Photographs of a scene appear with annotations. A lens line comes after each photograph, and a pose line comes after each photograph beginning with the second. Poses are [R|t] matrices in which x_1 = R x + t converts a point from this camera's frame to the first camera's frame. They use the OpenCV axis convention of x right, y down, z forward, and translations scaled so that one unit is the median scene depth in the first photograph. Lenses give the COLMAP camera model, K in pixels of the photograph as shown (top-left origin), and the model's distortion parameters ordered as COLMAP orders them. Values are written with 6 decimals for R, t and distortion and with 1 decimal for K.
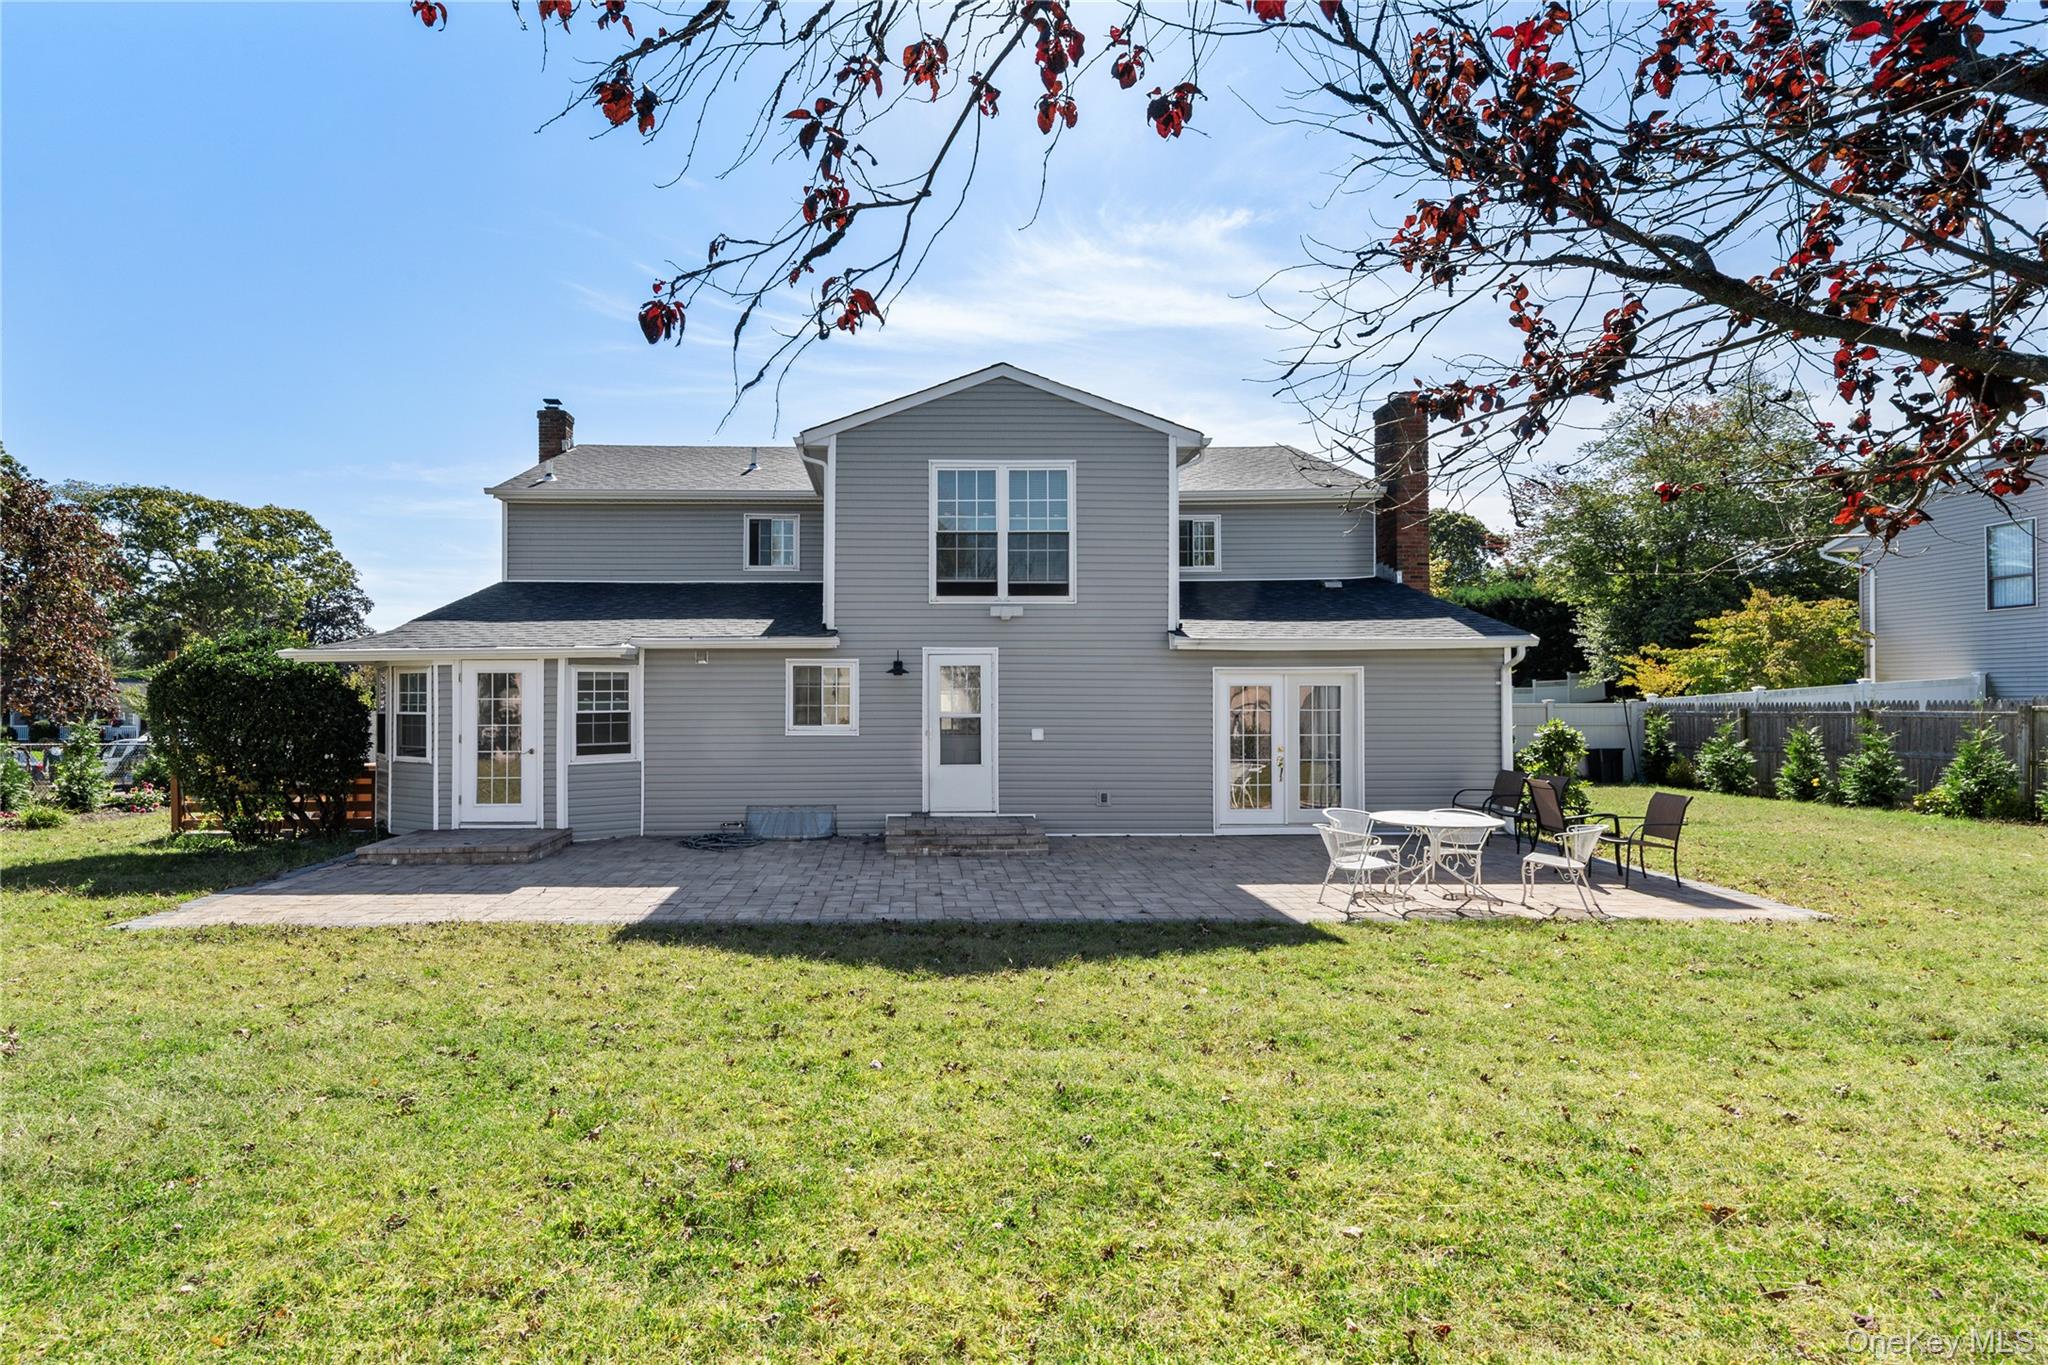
lens RADIAL K [[998.1, 0, 1023.5], [0, 998.1, 697.8], [0, 0, 1]] dist [-0.000553, -0.003045]
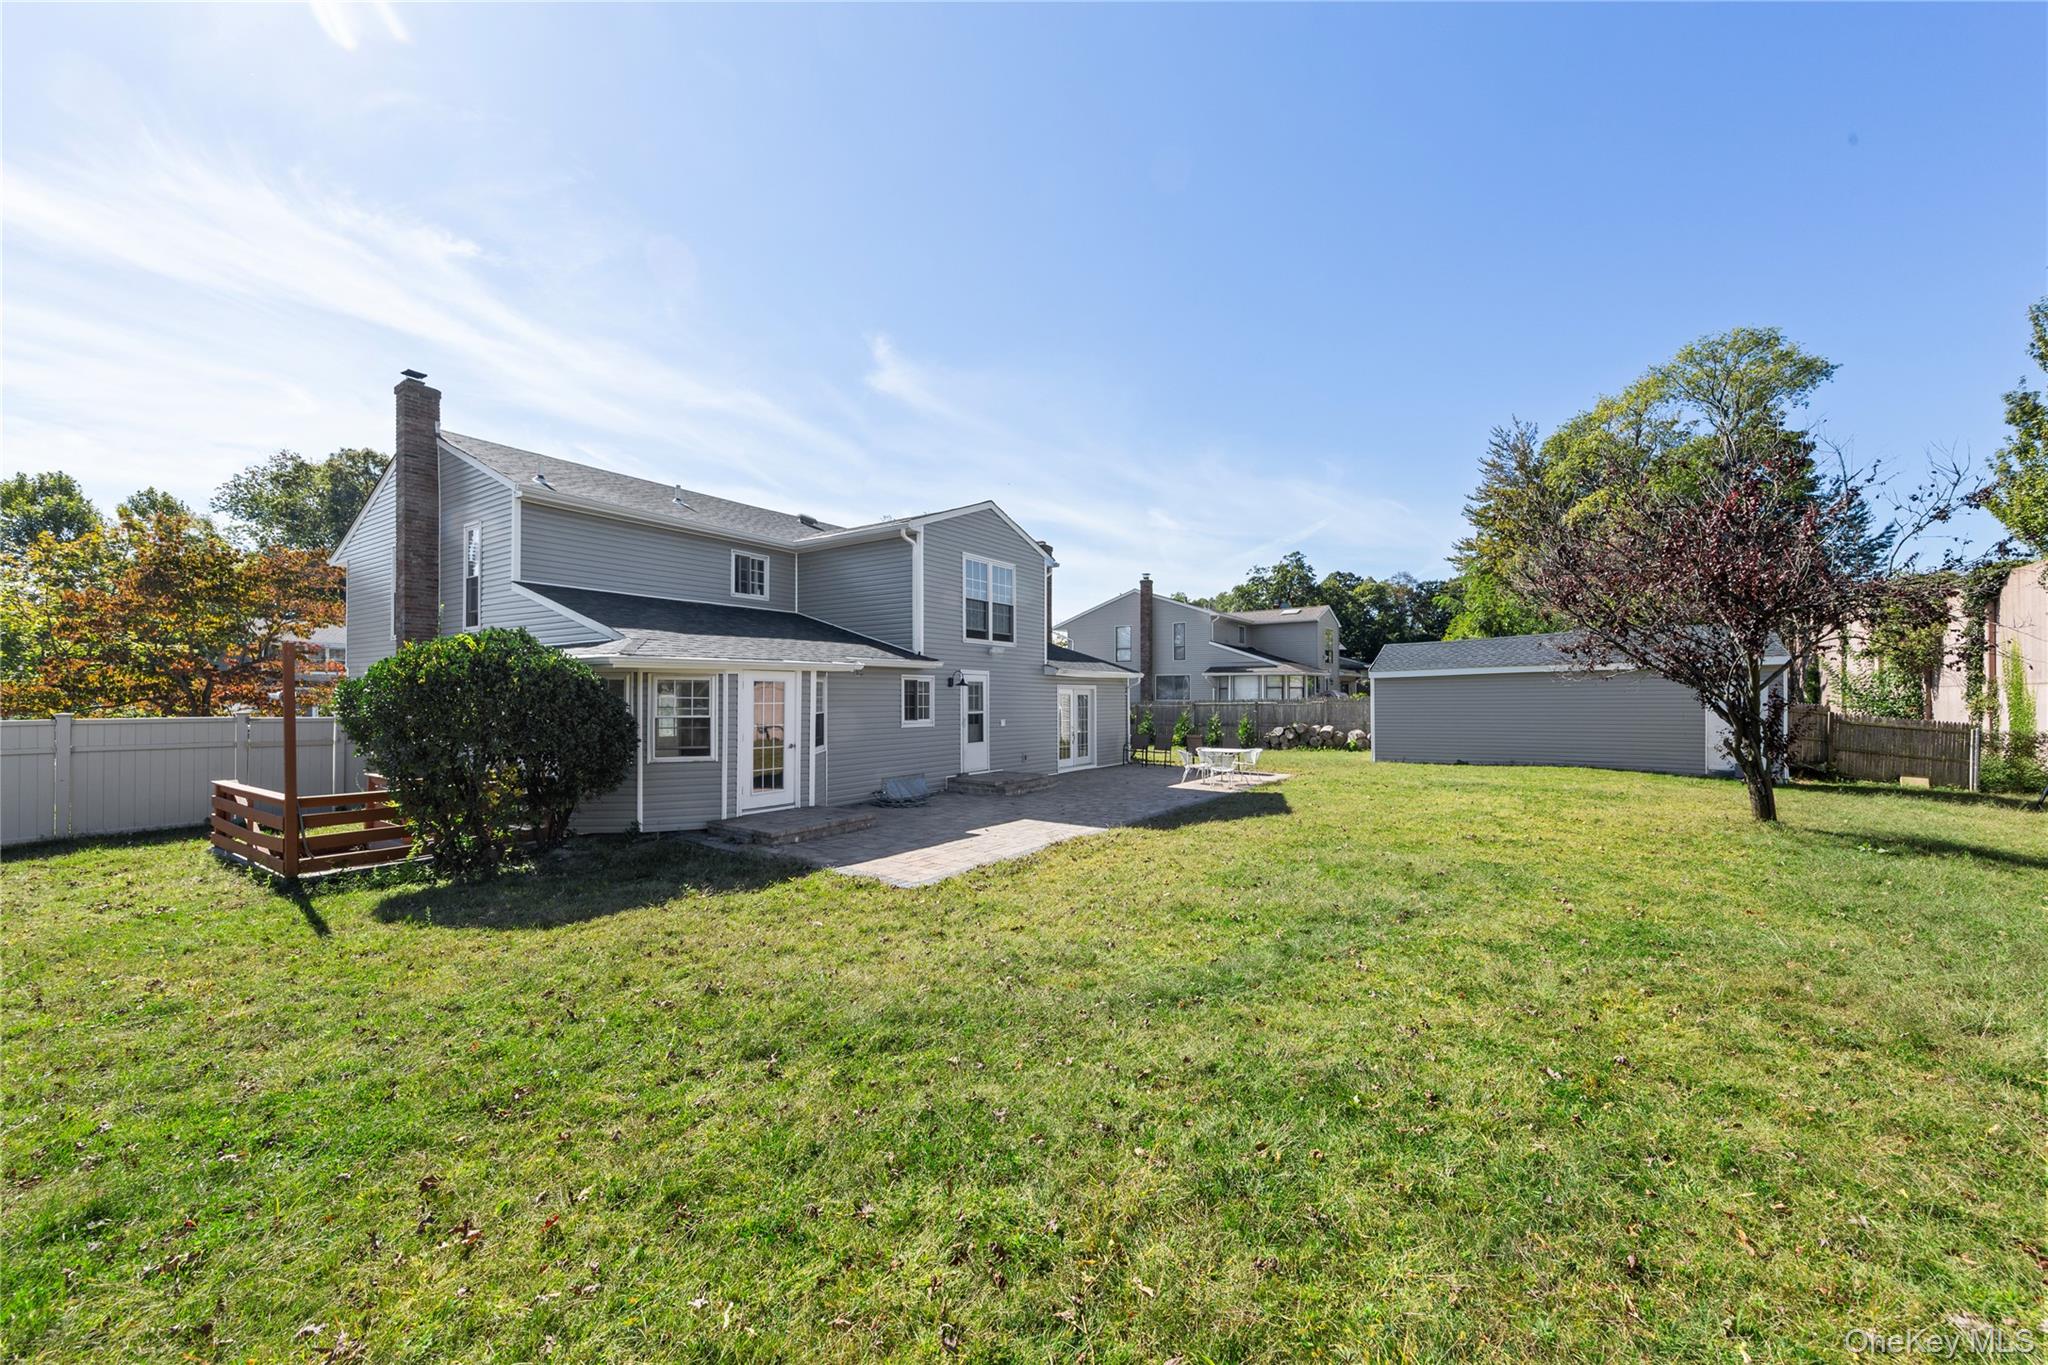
lens RADIAL K [[814.1, 0, 1020.6], [0, 814.1, 685.4], [0, 0, 1]] dist [0.003517, 0.000557]
pose [[0.567678, 0.013900, 0.823133, -1.108817], [0.000620, 0.999850, -0.017311, -0.003053], [-0.823250, 0.010337, 0.567585, 0.189467]]
